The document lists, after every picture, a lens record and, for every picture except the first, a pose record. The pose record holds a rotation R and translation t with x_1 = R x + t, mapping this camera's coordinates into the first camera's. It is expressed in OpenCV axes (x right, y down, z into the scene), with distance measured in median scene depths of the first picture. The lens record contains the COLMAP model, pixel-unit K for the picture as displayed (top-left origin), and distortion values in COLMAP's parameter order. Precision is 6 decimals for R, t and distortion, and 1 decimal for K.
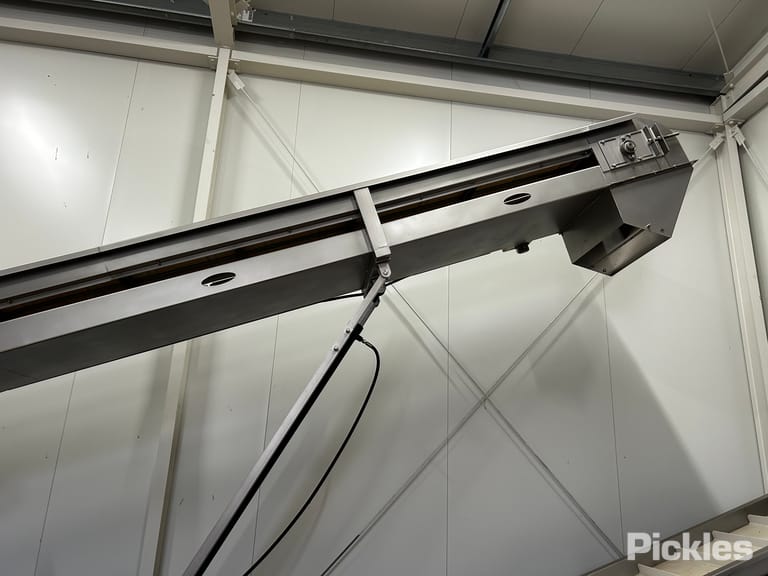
lens RADIAL K [[570.6, 0, 386.0], [0, 570.6, 297.6], [0, 0, 1]] dist [0.067281, -0.093016]
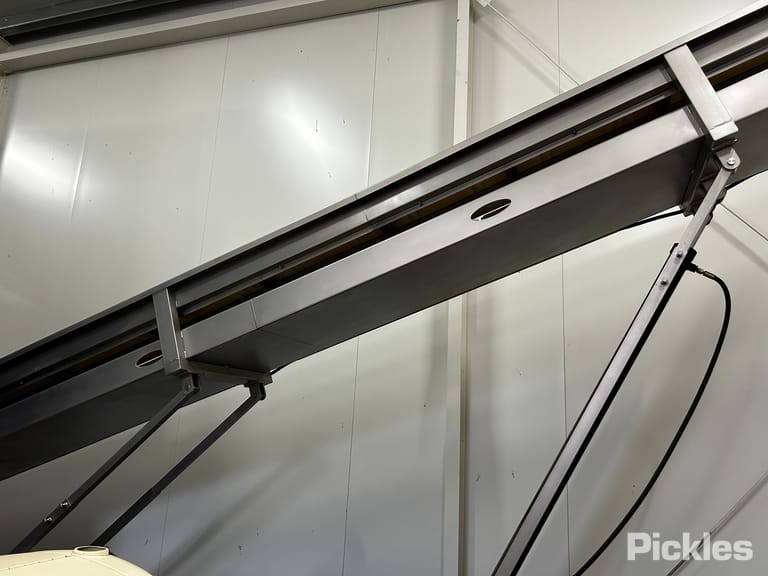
lens RADIAL K [[581.6, 0, 387.8], [0, 581.6, 283.0], [0, 0, 1]] dist [0.025832, -0.005327]
pose [[0.893948, -0.102523, -0.436287, -0.069345], [0.117926, 0.992988, 0.008288, 0.040149], [0.432378, -0.058858, 0.899769, 0.184290]]
